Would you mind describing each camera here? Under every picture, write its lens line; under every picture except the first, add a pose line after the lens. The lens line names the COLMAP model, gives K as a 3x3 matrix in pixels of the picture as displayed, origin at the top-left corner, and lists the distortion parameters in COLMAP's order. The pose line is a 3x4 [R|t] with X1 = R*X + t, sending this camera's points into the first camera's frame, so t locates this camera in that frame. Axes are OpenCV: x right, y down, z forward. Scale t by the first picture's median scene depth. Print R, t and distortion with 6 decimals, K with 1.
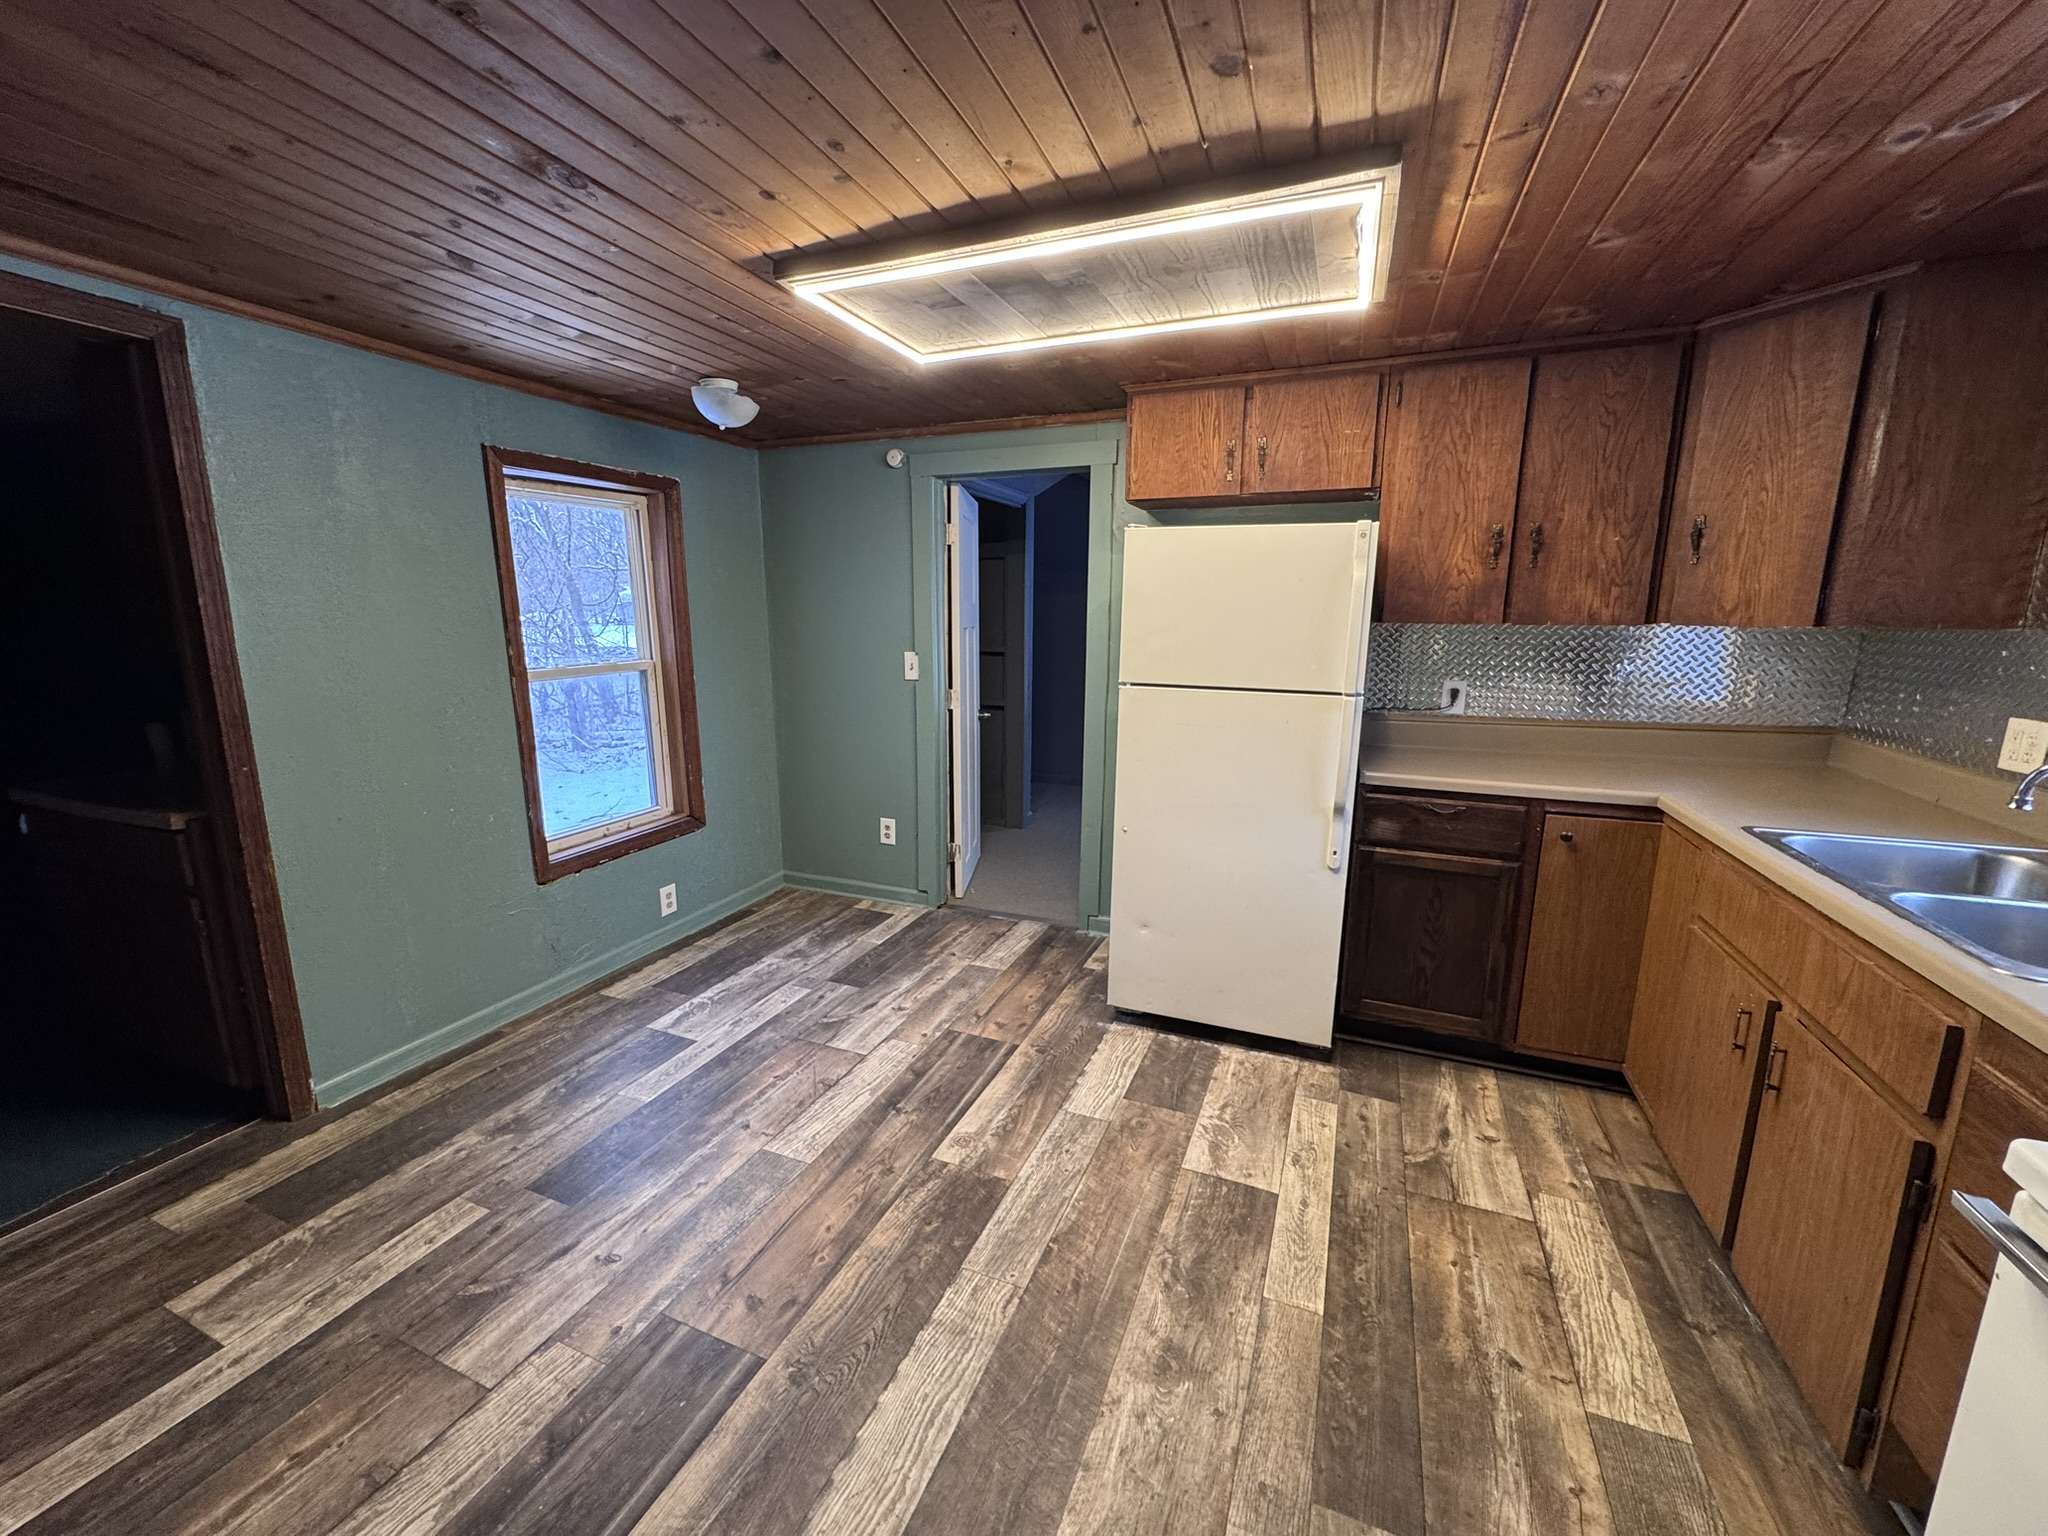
lens RADIAL K [[813.0, 0, 1020.9], [0, 813.0, 767.7], [0, 0, 1]] dist [0.000397, -0.000074]
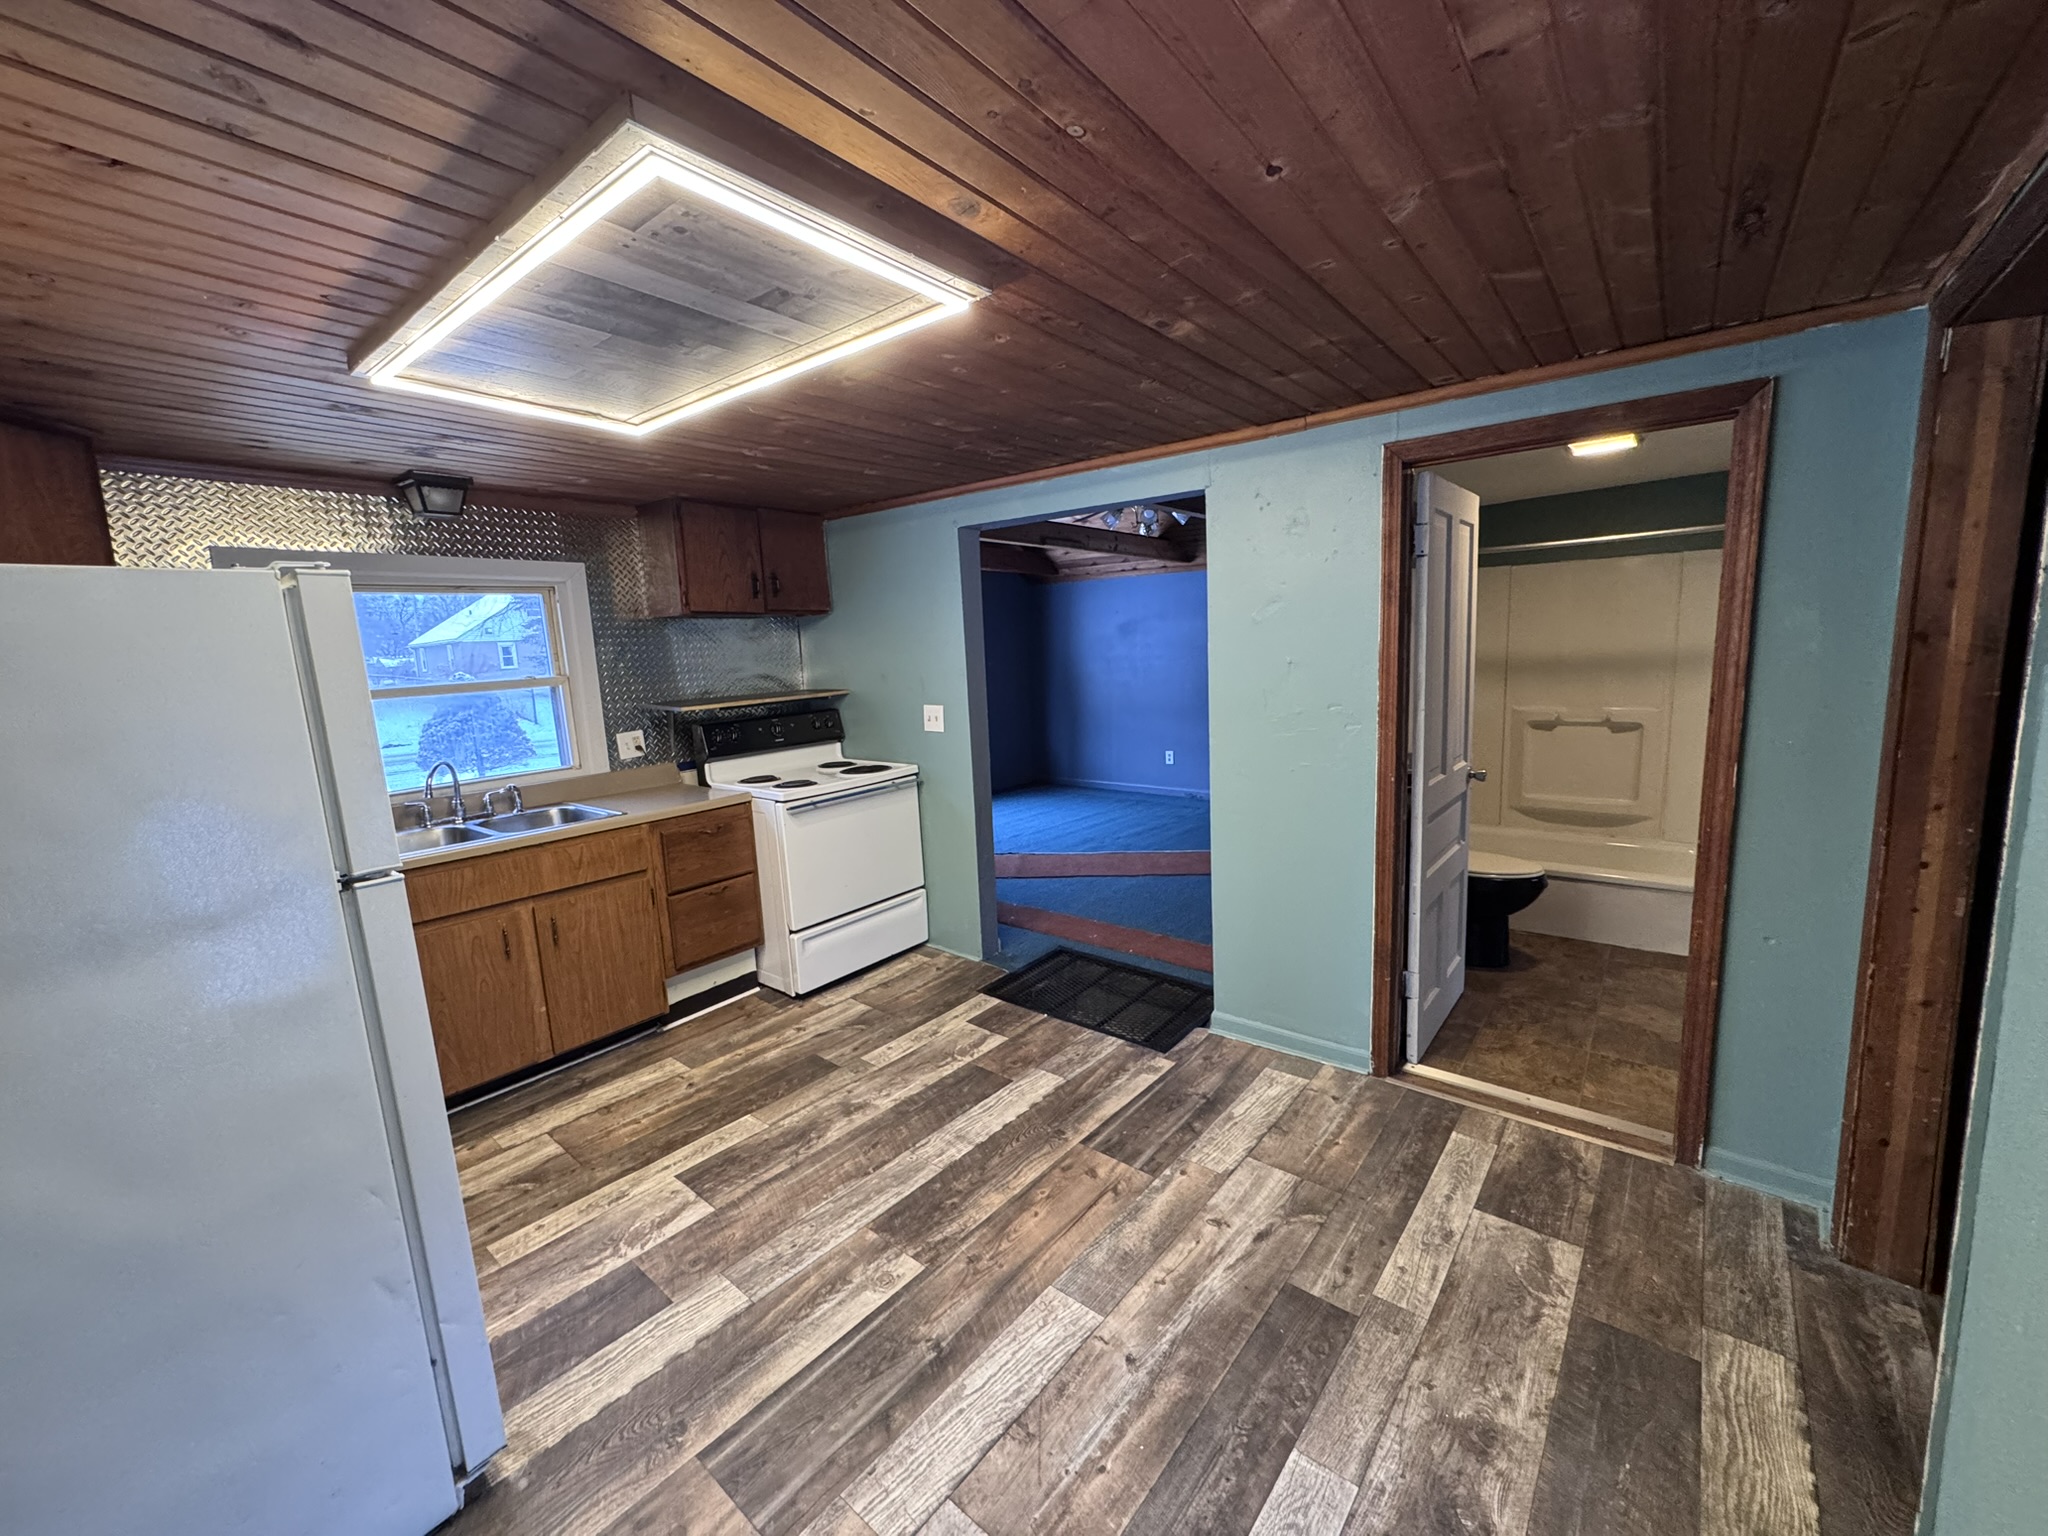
lens RADIAL K [[813.0, 0, 1025.1], [0, 813.0, 771.6], [0, 0, 1]] dist [0.000397, -0.000074]
pose [[-0.956576, -0.005088, 0.291439, -0.530957], [0.094504, 0.940425, 0.326604, -0.383840], [-0.275738, 0.339964, -0.899107, 1.749586]]
